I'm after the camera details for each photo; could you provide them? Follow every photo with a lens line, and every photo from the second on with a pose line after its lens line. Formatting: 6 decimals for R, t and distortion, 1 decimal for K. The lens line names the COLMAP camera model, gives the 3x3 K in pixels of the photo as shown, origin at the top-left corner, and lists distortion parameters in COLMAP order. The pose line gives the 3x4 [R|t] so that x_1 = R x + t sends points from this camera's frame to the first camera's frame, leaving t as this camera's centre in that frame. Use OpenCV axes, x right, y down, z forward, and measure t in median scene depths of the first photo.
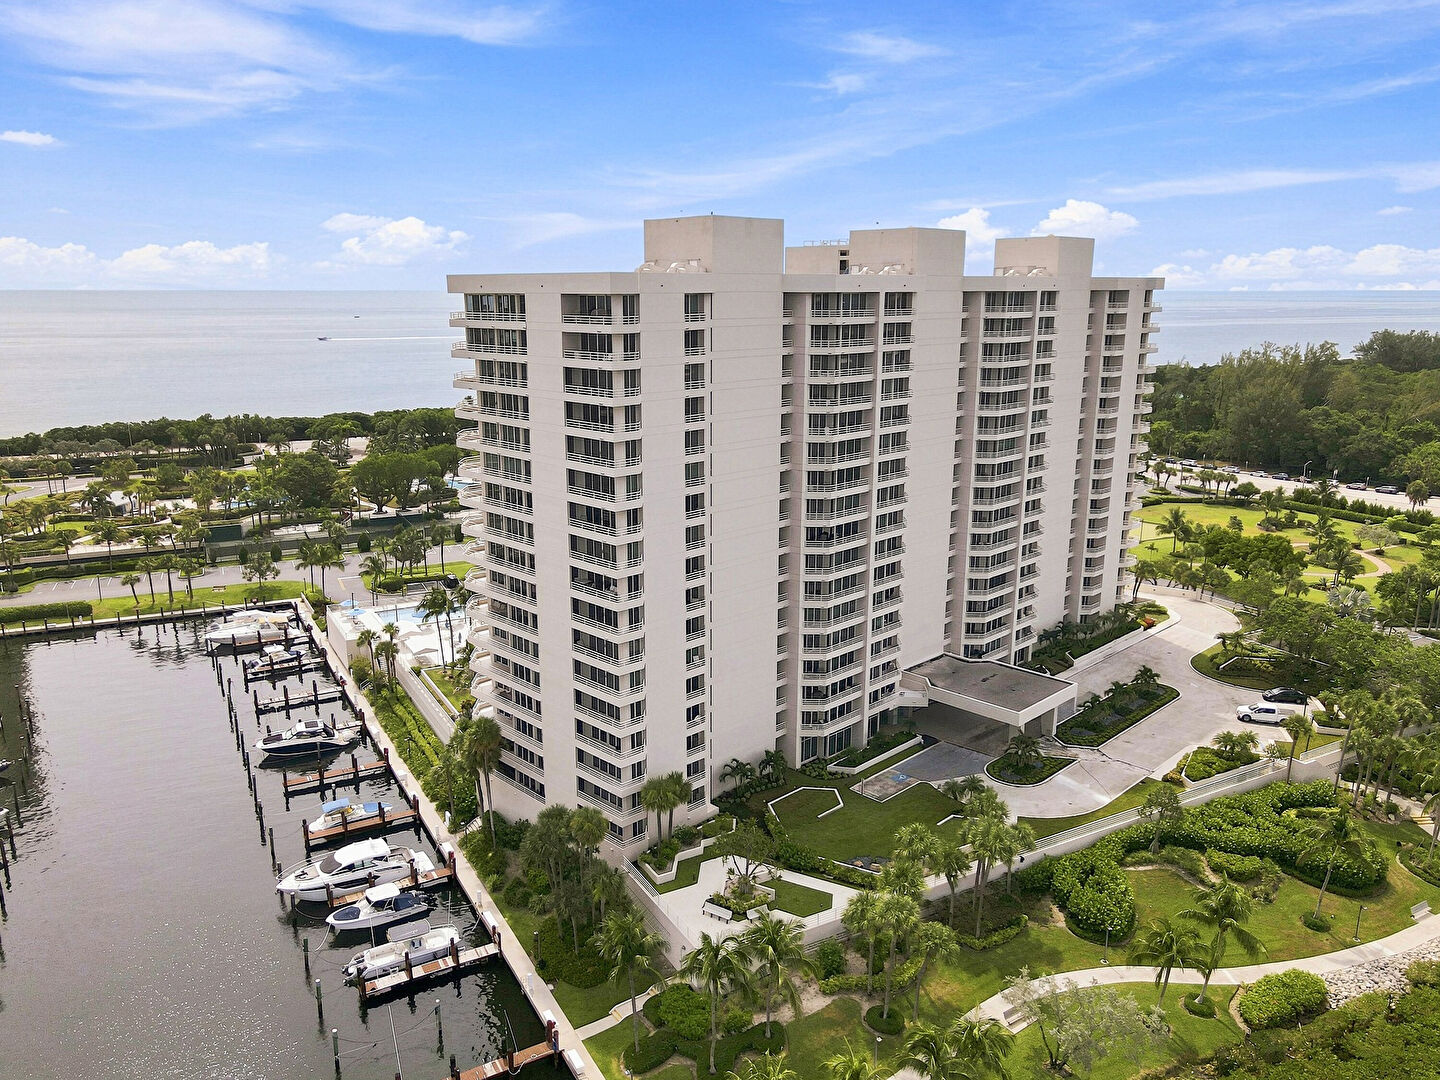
lens RADIAL K [[1080.8, 0, 686.3], [0, 1080.8, 525.3], [0, 0, 1]] dist [-0.005207, 0.012967]
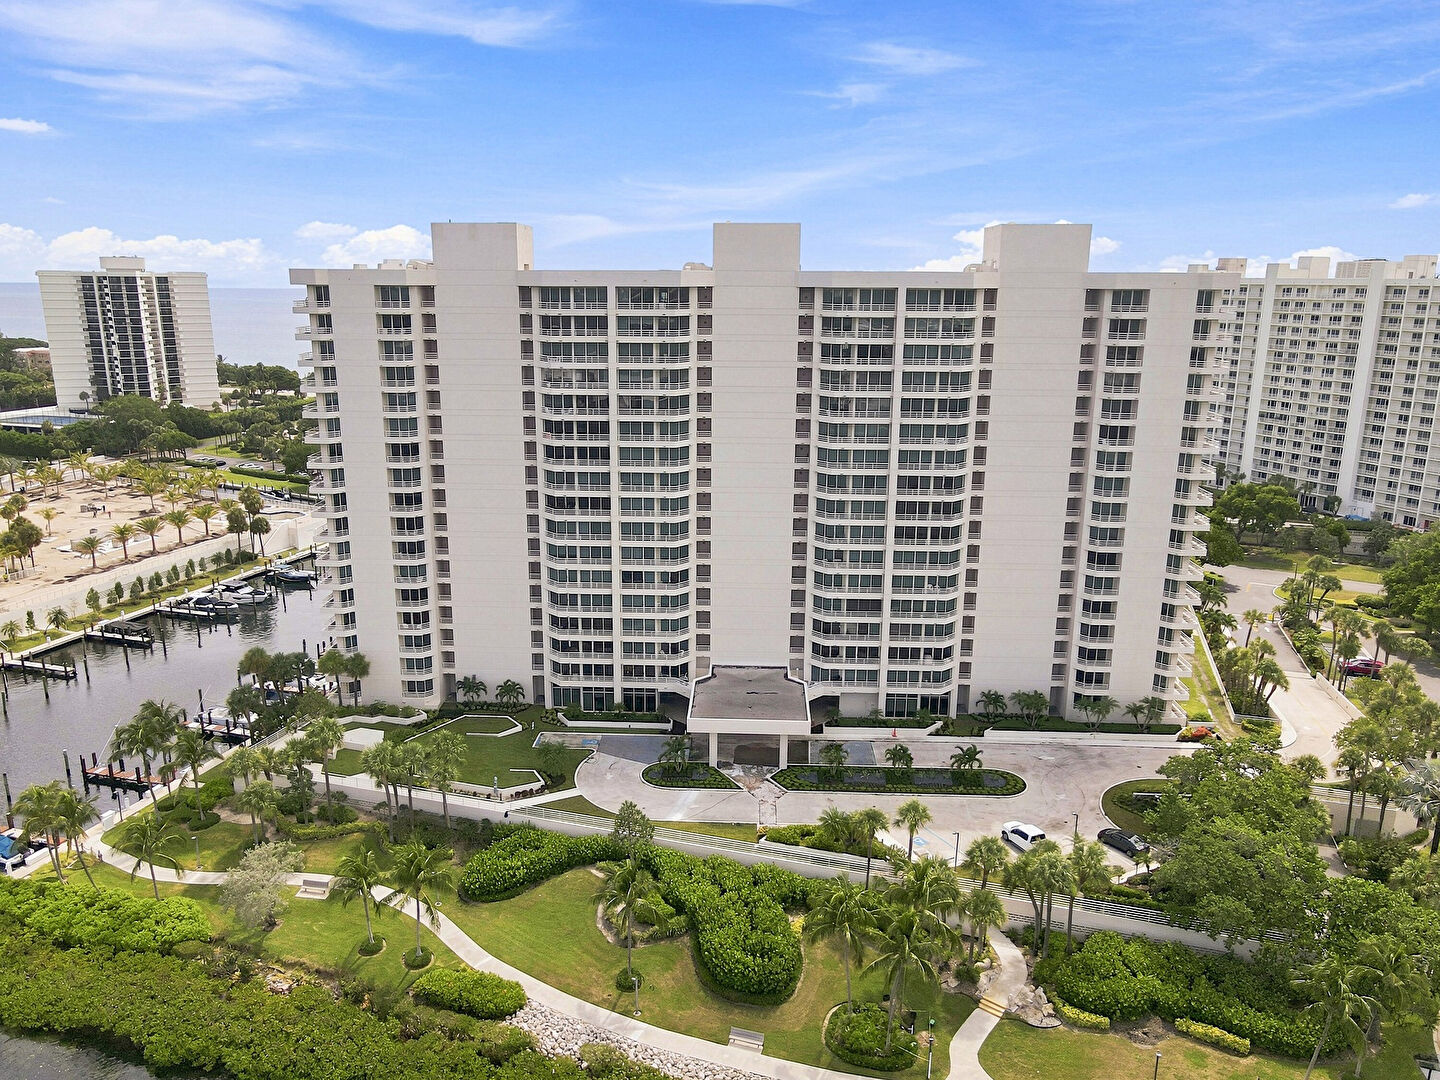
lens RADIAL K [[1080.8, 0, 718.1], [0, 1080.8, 546.7], [0, 0, 1]] dist [-0.005207, 0.012967]
pose [[0.685661, 0.178548, -0.705683, 0.881146], [-0.162531, 0.982528, 0.090674, -0.065045], [0.709544, 0.052524, 0.702701, 0.284331]]
